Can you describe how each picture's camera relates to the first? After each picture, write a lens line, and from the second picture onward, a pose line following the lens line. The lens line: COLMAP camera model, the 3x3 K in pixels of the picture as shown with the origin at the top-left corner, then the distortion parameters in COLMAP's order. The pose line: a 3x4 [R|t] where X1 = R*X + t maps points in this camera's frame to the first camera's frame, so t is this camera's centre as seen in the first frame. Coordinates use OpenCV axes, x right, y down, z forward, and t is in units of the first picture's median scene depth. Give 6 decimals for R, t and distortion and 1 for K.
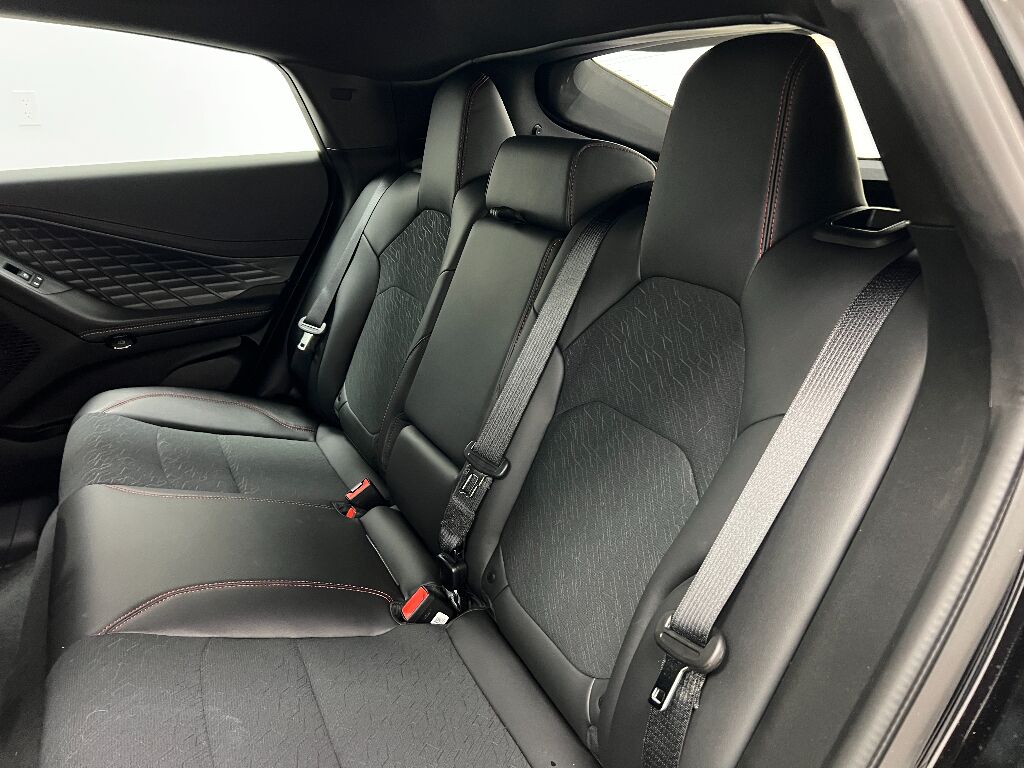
lens RADIAL K [[764.4, 0, 512.0], [0, 764.4, 384.0], [0, 0, 1]] dist [0.076248, -0.093914]
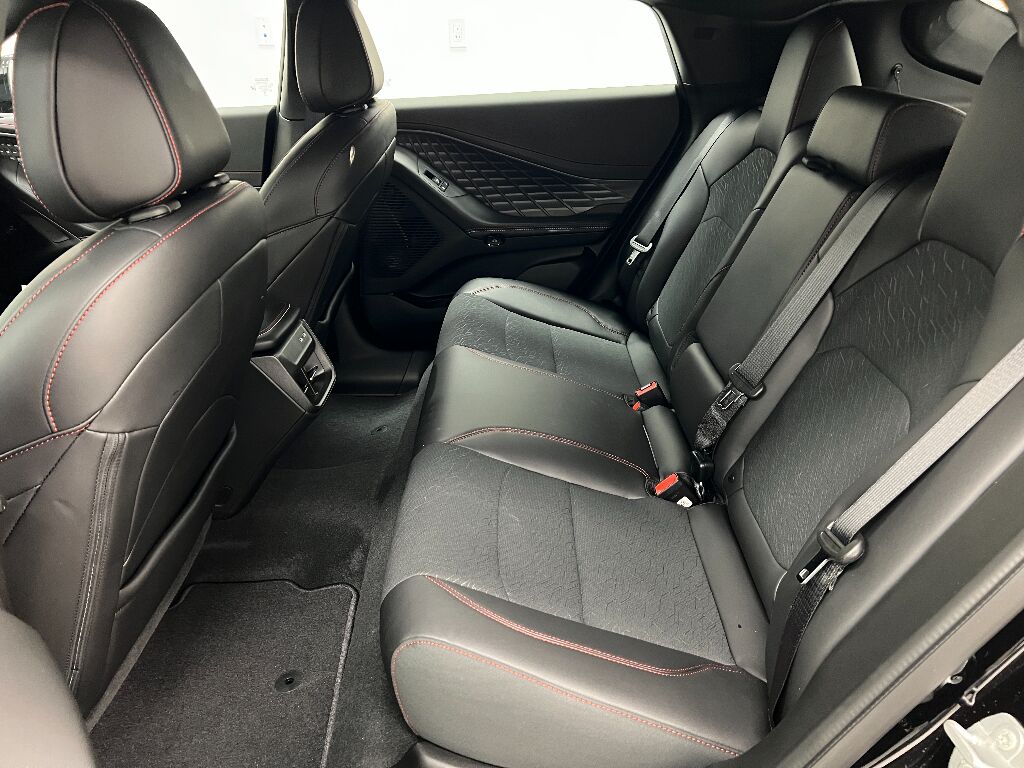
lens RADIAL K [[764.4, 0, 512.0], [0, 764.4, 384.0], [0, 0, 1]] dist [0.076248, -0.093914]
pose [[0.889605, 0.192259, -0.414294, 0.092786], [-0.145646, 0.979145, 0.141642, -0.006868], [0.432886, -0.065665, 0.899054, -0.139750]]
